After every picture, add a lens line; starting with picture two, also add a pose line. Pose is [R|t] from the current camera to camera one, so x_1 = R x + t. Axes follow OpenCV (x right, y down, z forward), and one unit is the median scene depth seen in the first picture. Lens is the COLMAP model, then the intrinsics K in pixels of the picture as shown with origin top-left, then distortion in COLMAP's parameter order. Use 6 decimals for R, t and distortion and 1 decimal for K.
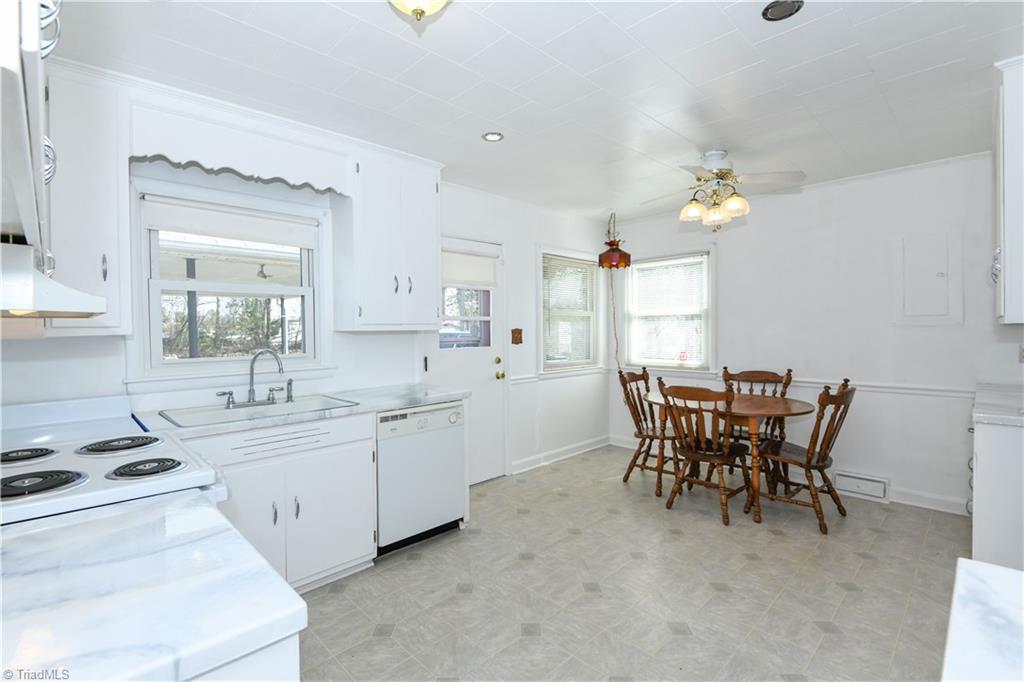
lens RADIAL K [[469.7, 0, 503.8], [0, 469.7, 334.5], [0, 0, 1]] dist [0.004993, -0.013006]
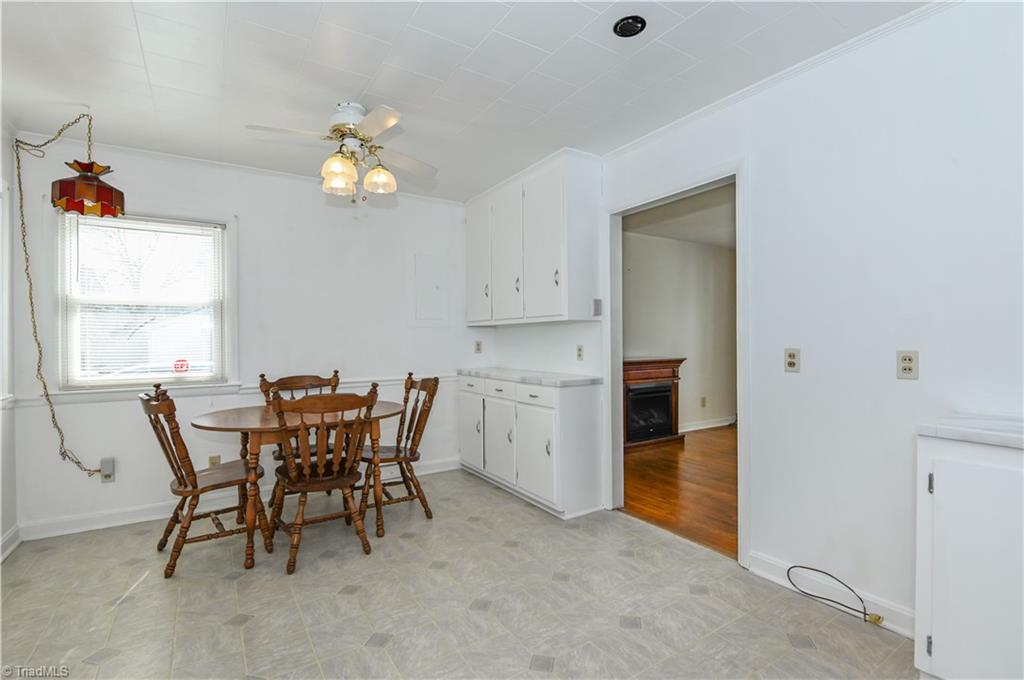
lens RADIAL K [[469.7, 0, 514.4], [0, 469.7, 339.5], [0, 0, 1]] dist [0.004993, -0.013006]
pose [[0.181827, 0.006279, 0.983310, -0.237211], [0.014759, 0.999850, -0.009114, 0.023933], [-0.983220, 0.016170, 0.181707, 0.443507]]
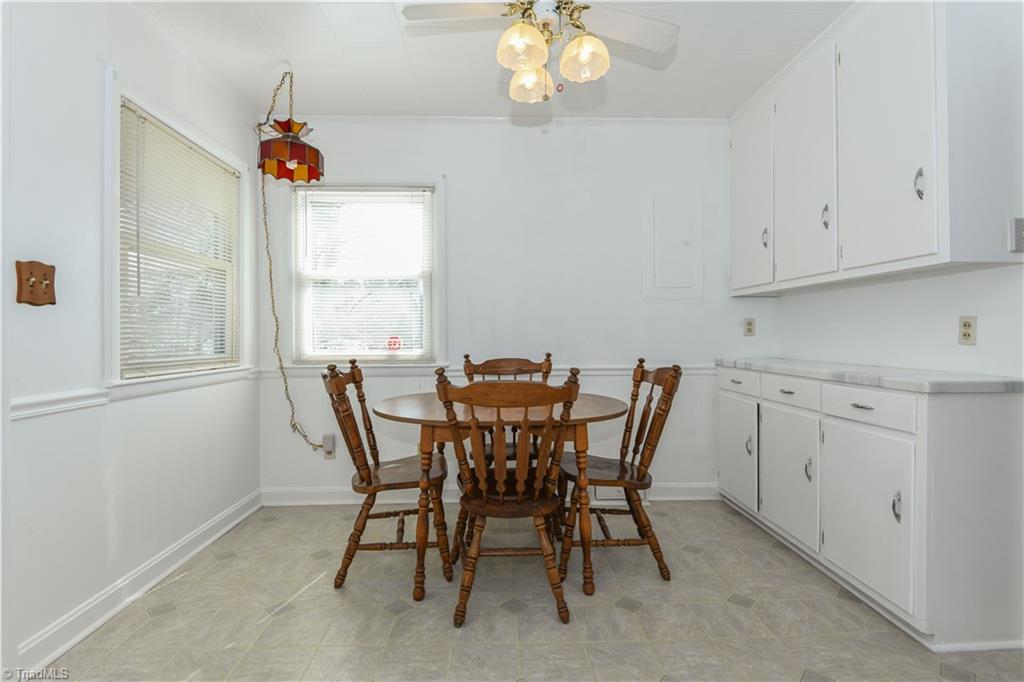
lens RADIAL K [[469.7, 0, 506.2], [0, 469.7, 338.7], [0, 0, 1]] dist [0.004993, -0.013006]
pose [[0.667381, 0.000337, 0.744716, 0.003400], [0.005279, 0.999973, -0.005184, 0.050147], [-0.744698, 0.007391, 0.667361, 0.512985]]
